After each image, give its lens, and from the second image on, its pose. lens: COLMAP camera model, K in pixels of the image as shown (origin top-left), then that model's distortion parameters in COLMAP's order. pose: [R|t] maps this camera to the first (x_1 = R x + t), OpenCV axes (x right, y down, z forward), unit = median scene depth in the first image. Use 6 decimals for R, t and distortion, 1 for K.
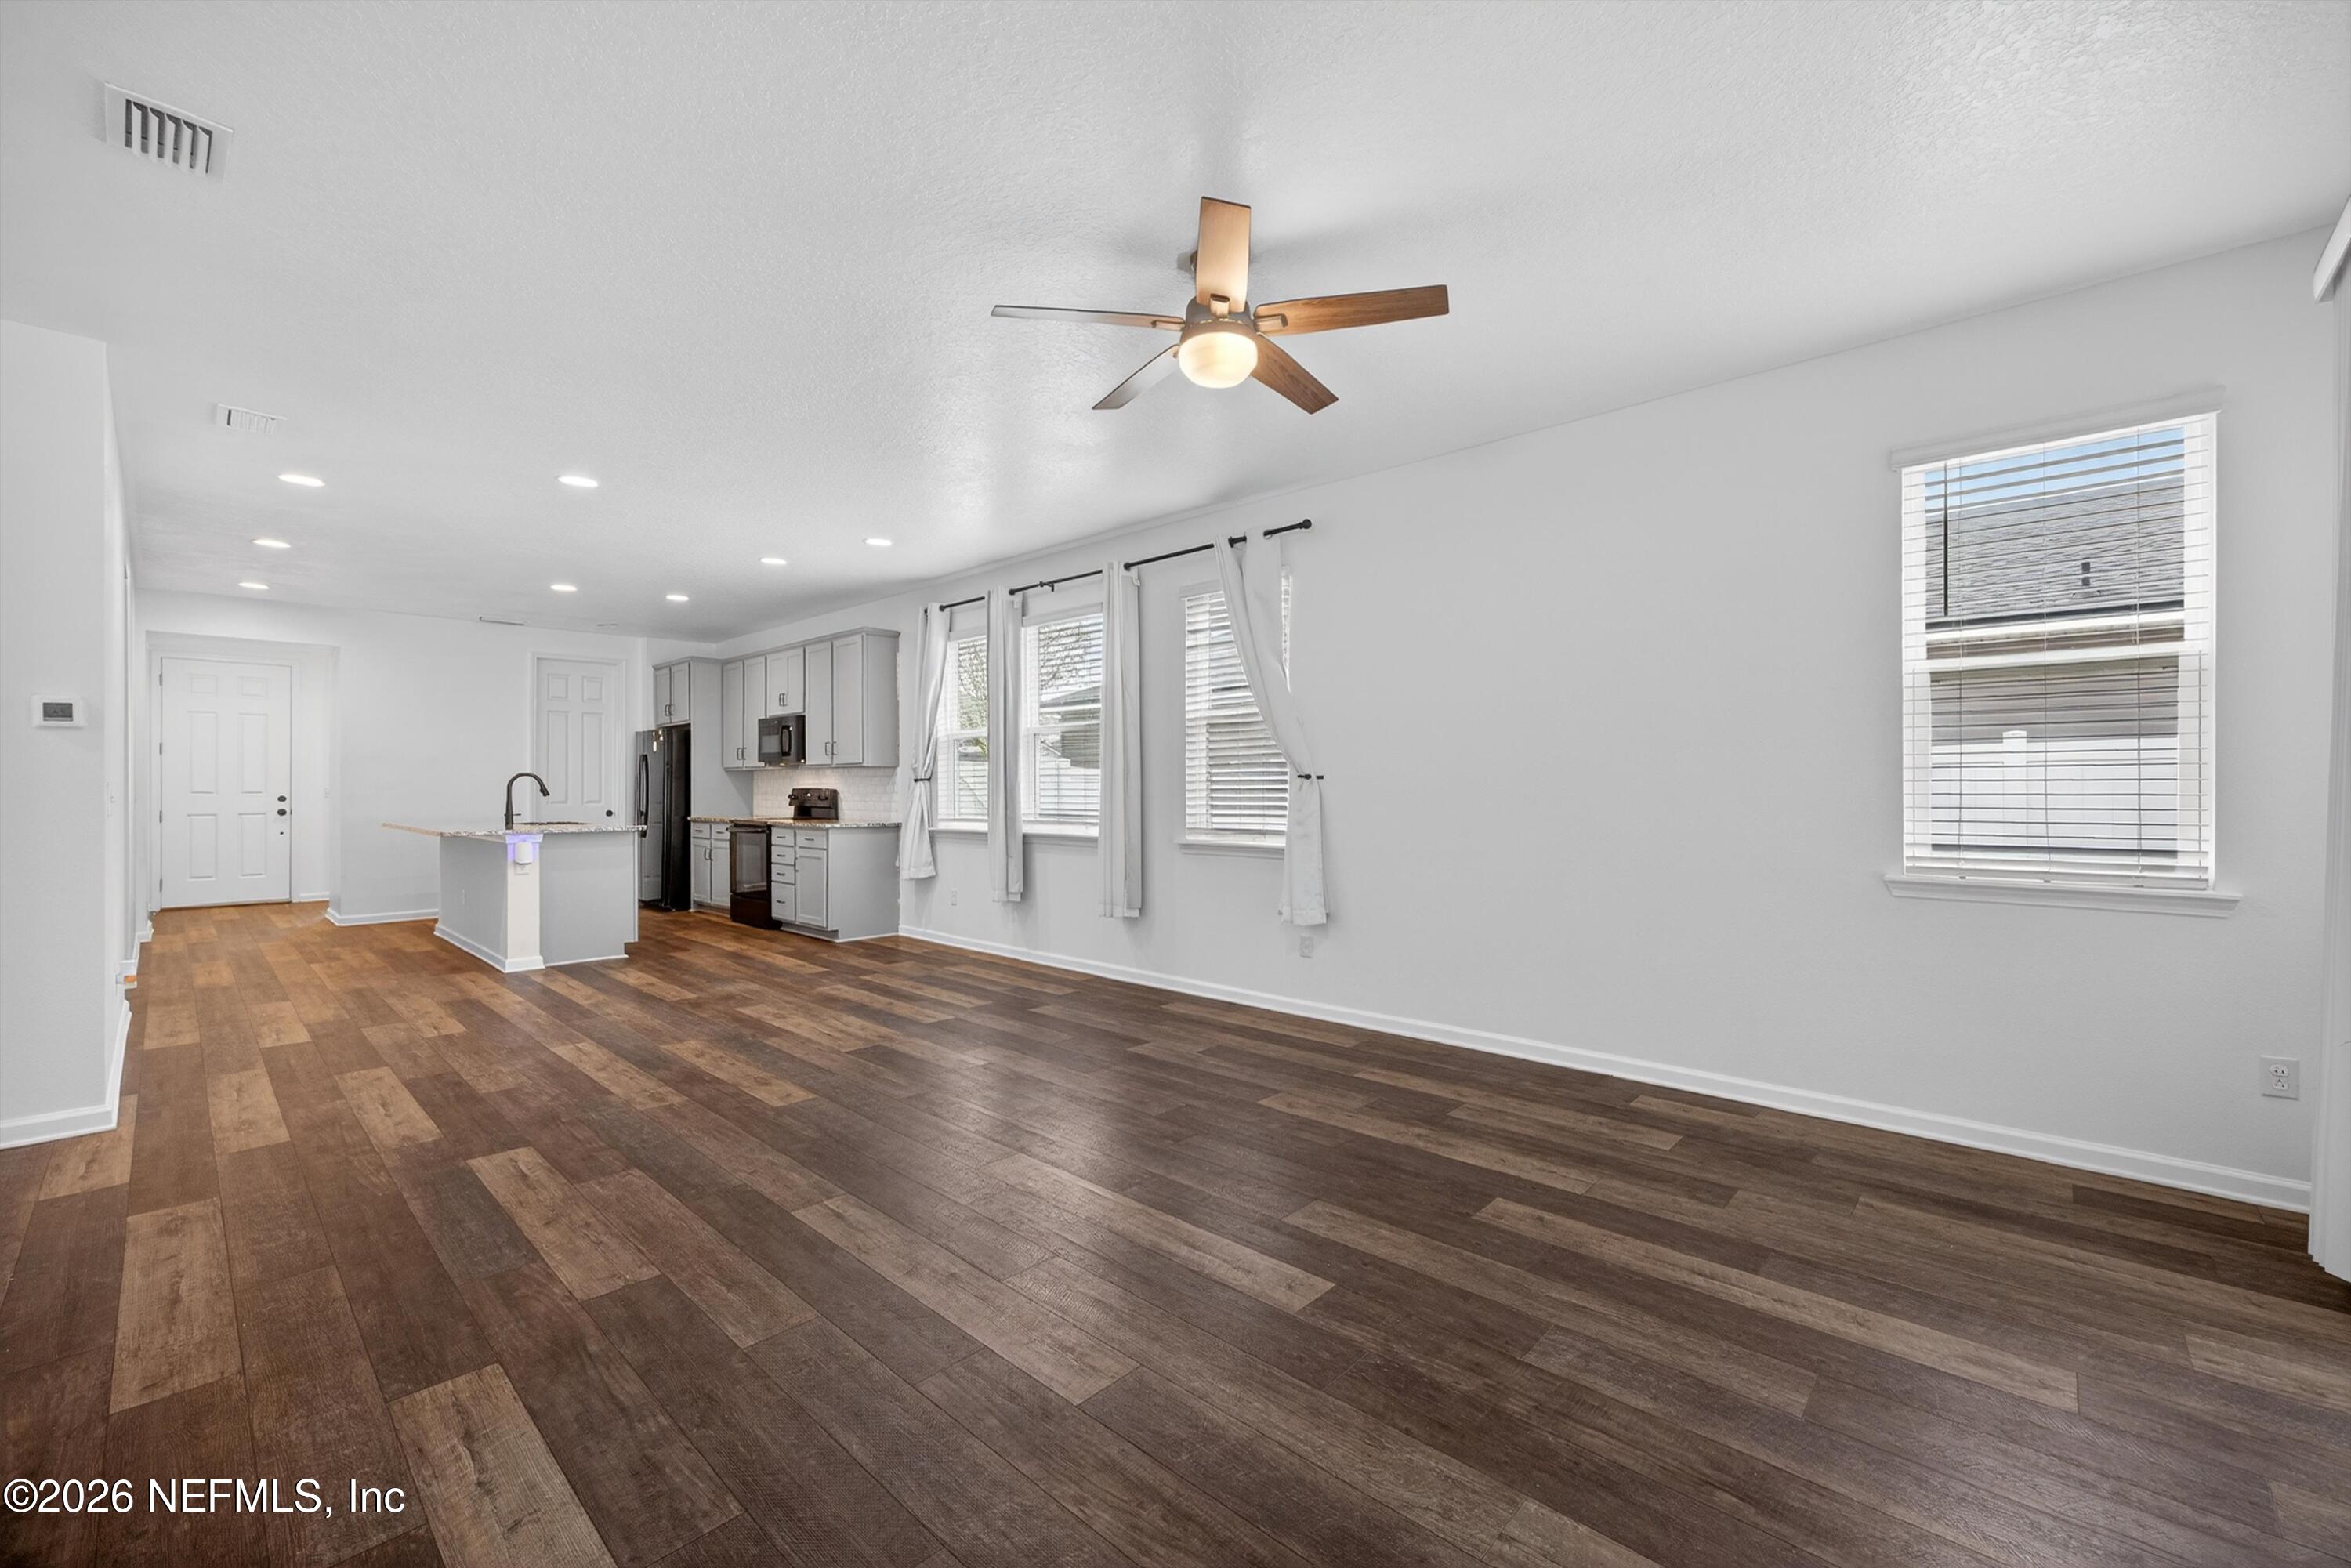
lens RADIAL K [[957.2, 0, 1180.5], [0, 957.2, 783.1], [0, 0, 1]] dist [-0.013233, 0.007004]
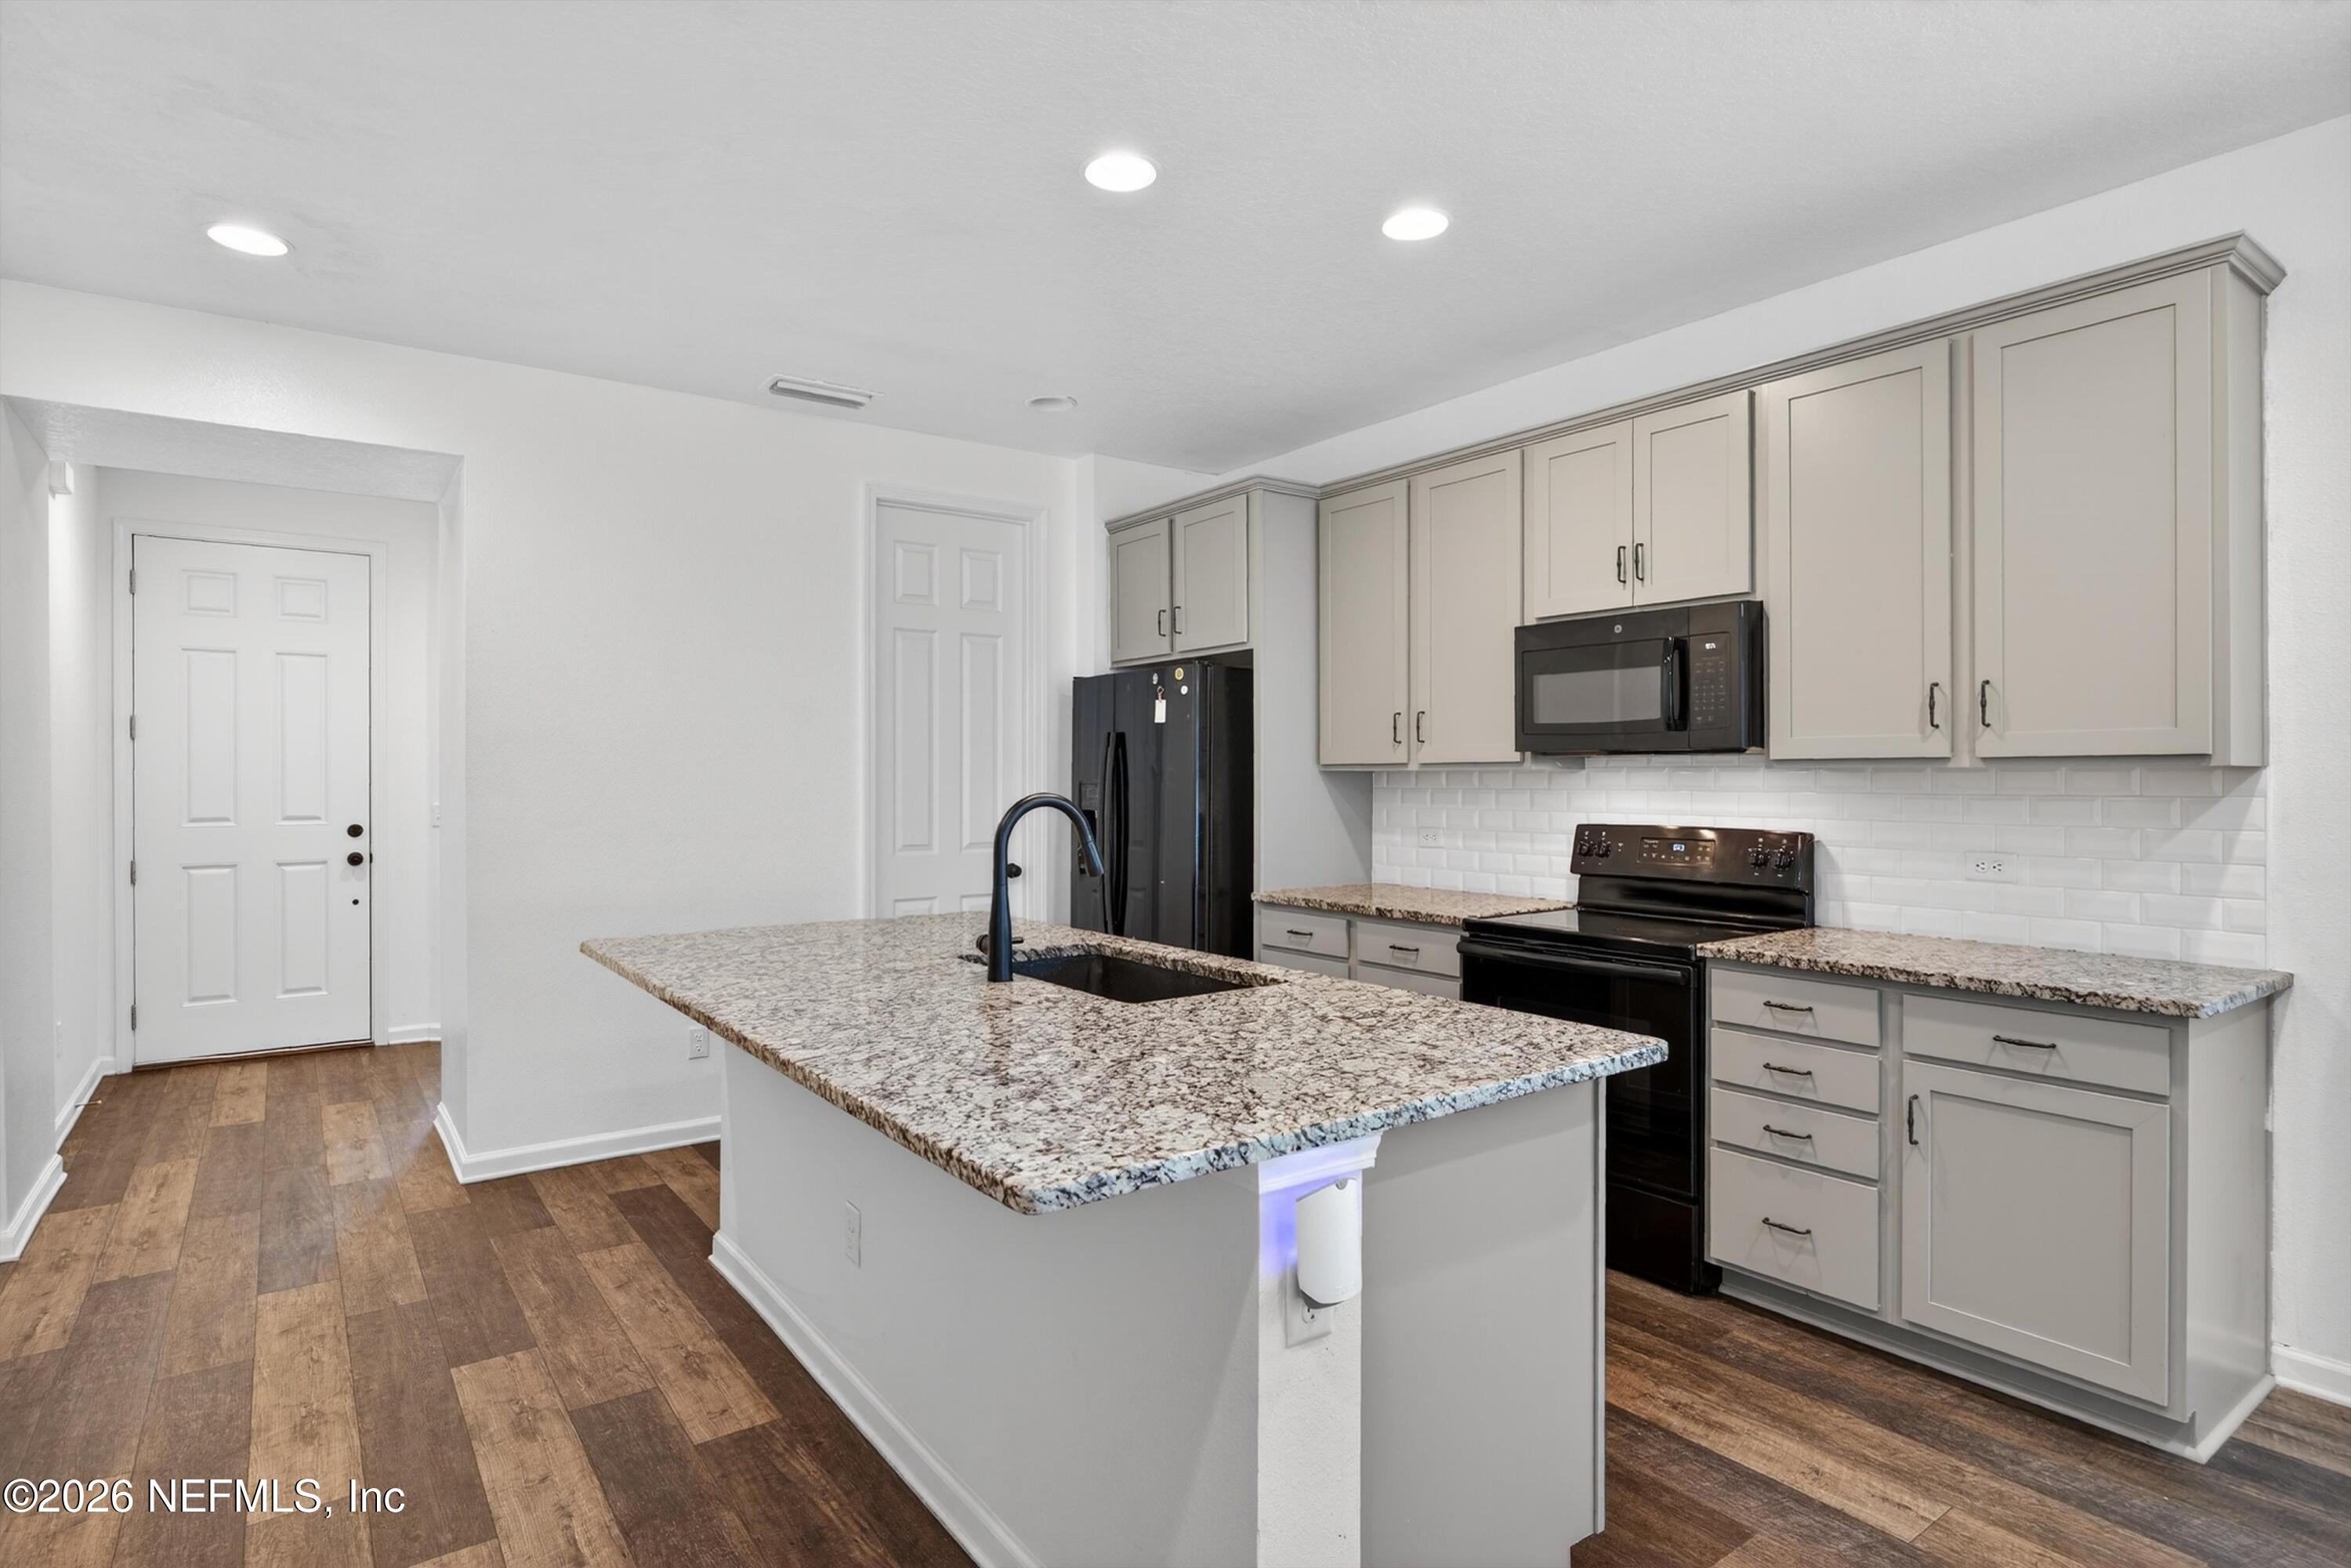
lens RADIAL K [[1223.9, 0, 1185.7], [0, 1223.9, 772.7], [0, 0, 1]] dist [-0.014139, -0.000971]
pose [[0.983218, -0.001548, -0.182431, -0.839306], [0.001257, 0.999998, -0.001712, -0.022861], [0.182433, 0.001454, 0.983217, 0.944881]]
